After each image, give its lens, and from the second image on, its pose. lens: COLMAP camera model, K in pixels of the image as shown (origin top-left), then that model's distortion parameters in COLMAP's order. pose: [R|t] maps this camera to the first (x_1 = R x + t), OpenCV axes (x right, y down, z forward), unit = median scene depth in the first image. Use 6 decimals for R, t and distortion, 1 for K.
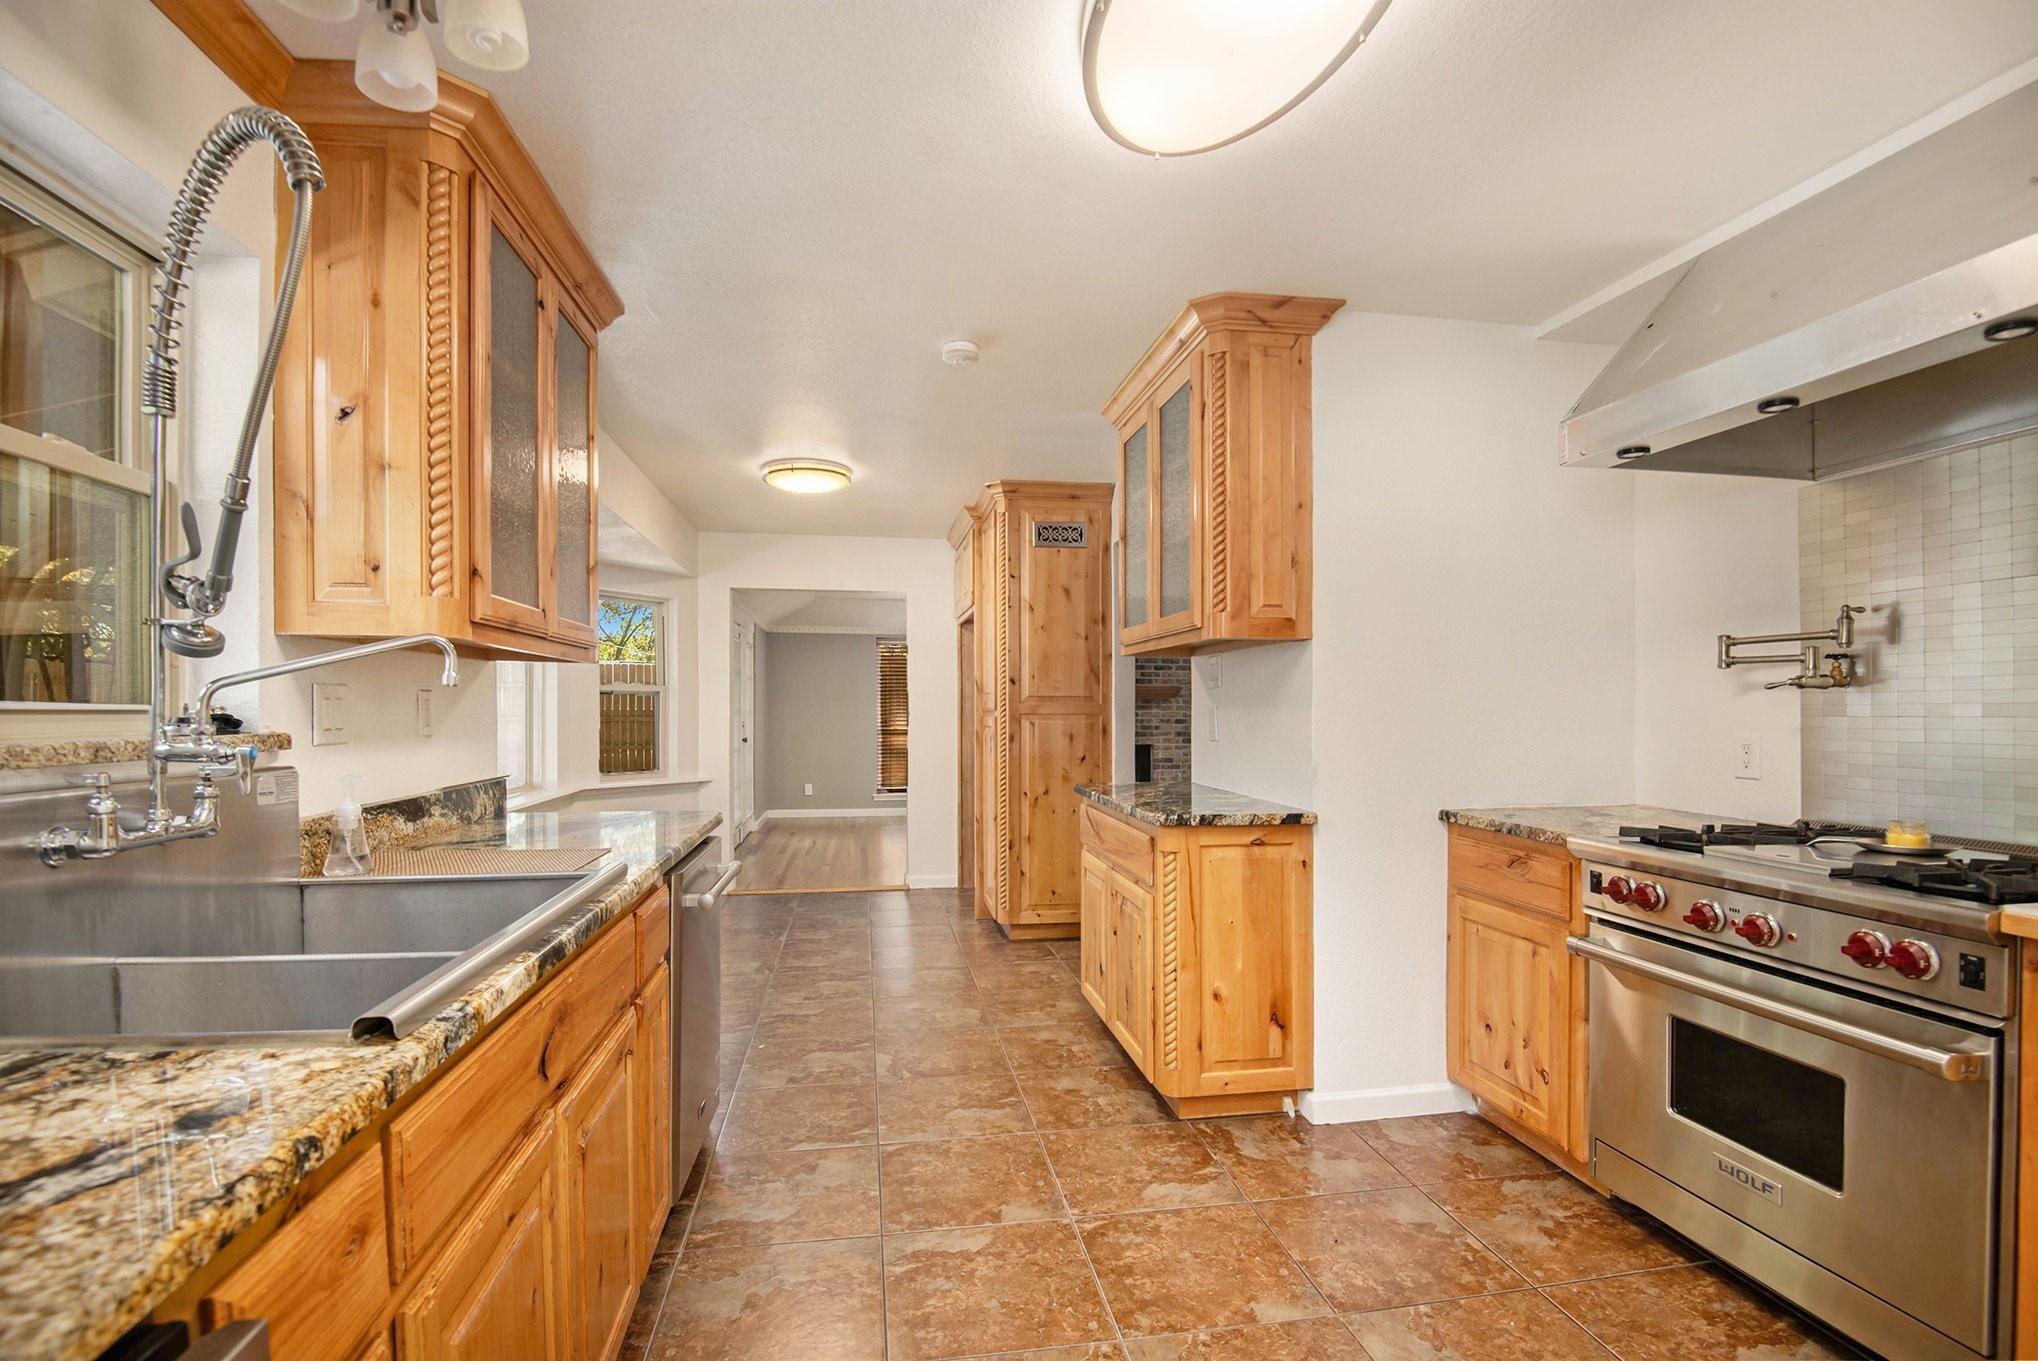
lens RADIAL K [[965.4, 0, 1017.7], [0, 965.4, 697.6], [0, 0, 1]] dist [-0.001517, -0.000150]
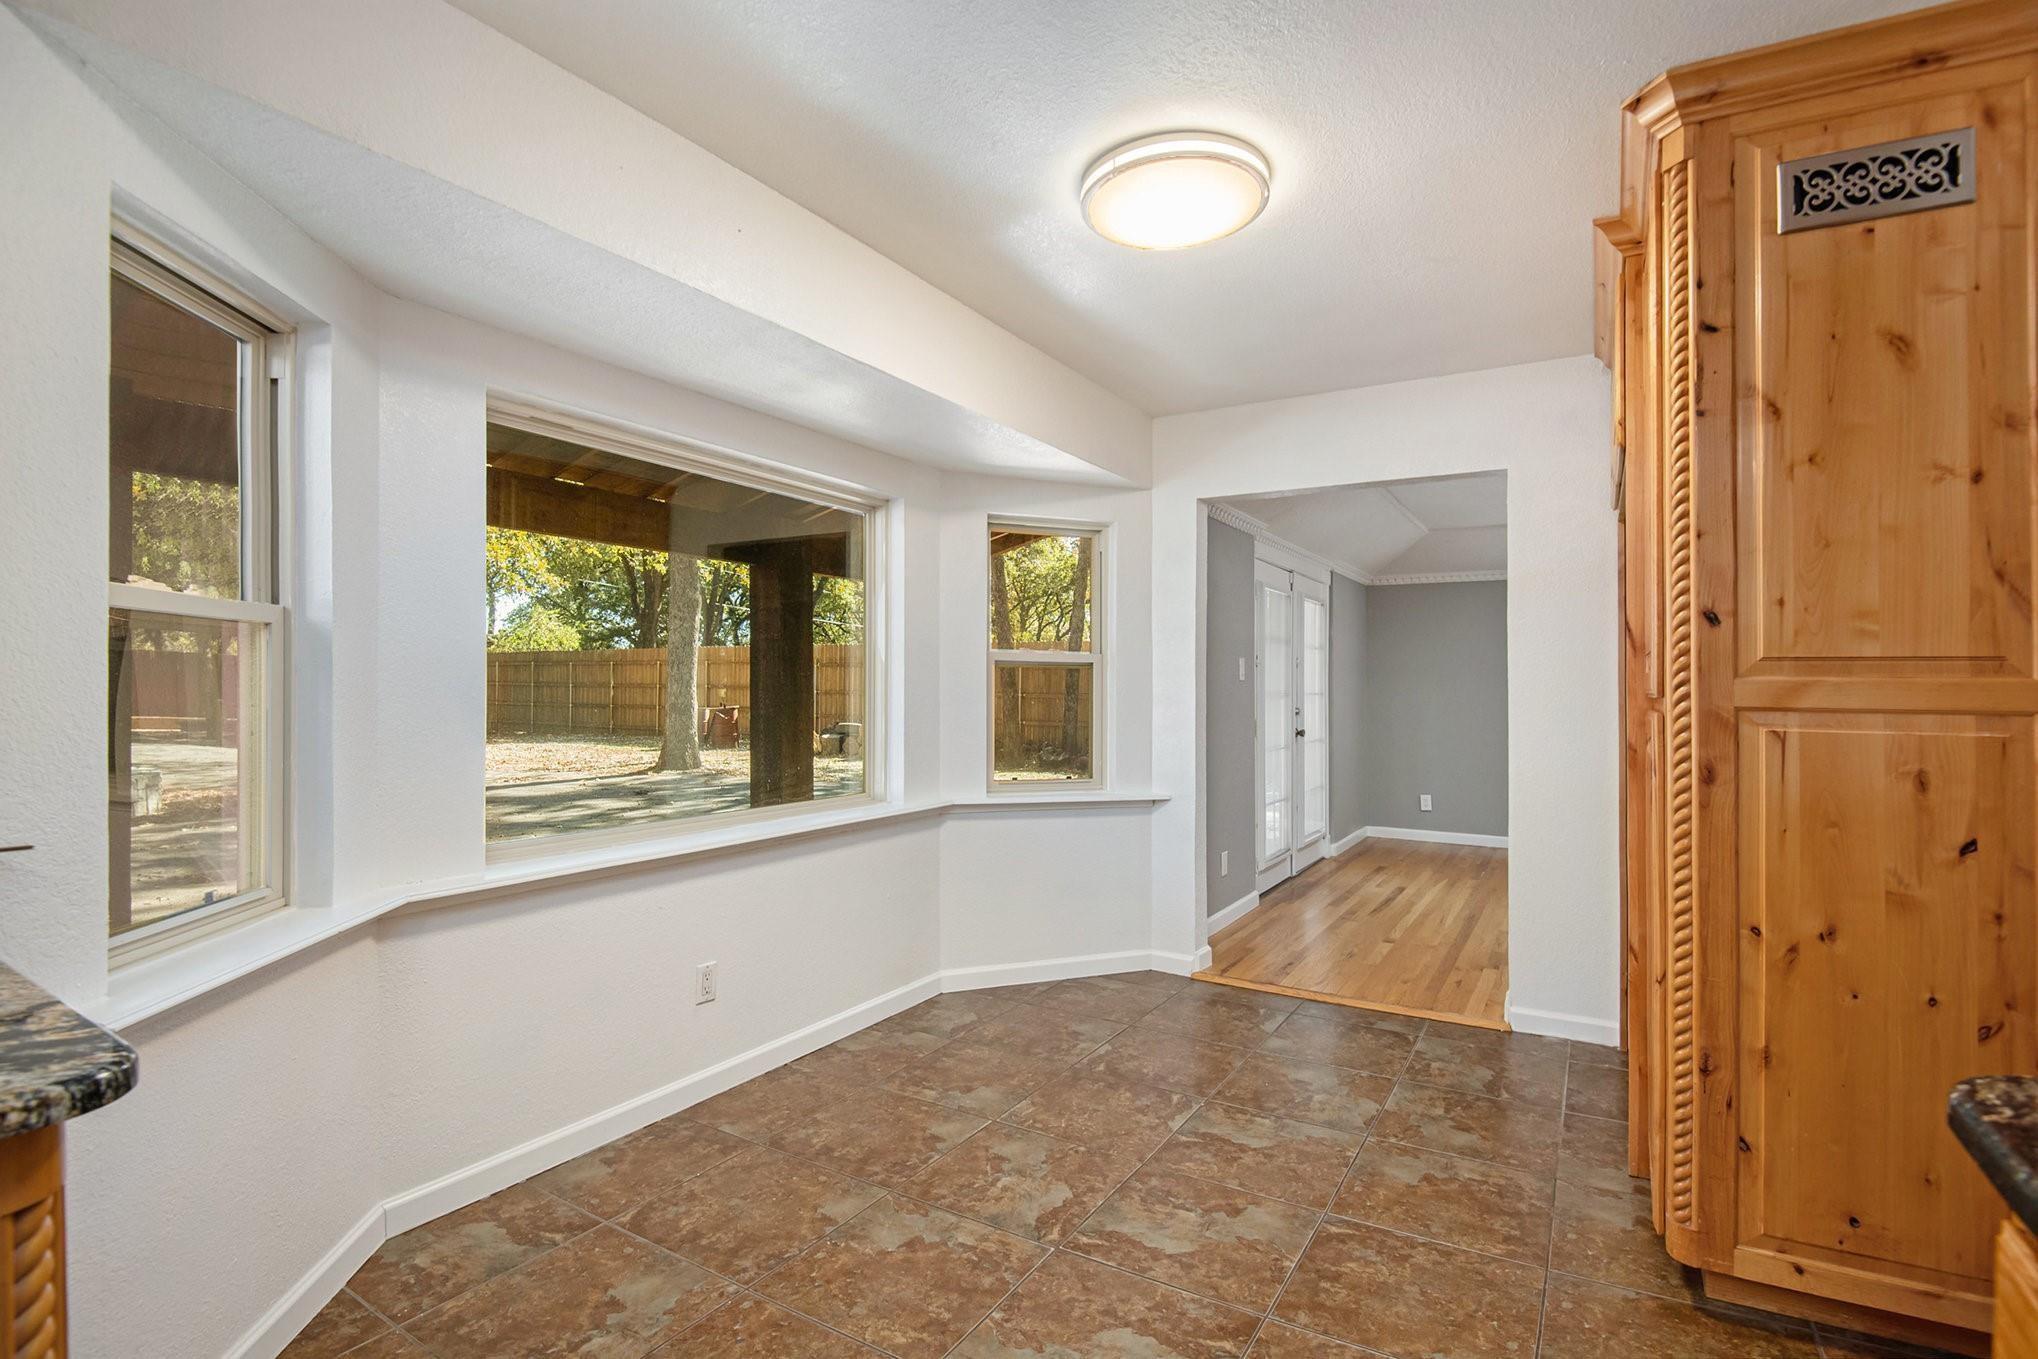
lens RADIAL K [[1019.5, 0, 1026.4], [0, 1019.5, 671.6], [0, 0, 1]] dist [-0.024303, -0.001683]
pose [[0.784561, -0.000567, -0.620051, 0.026721], [-0.000101, 0.999999, -0.001042, 0.003790], [0.620052, 0.000880, 0.784560, 0.540214]]
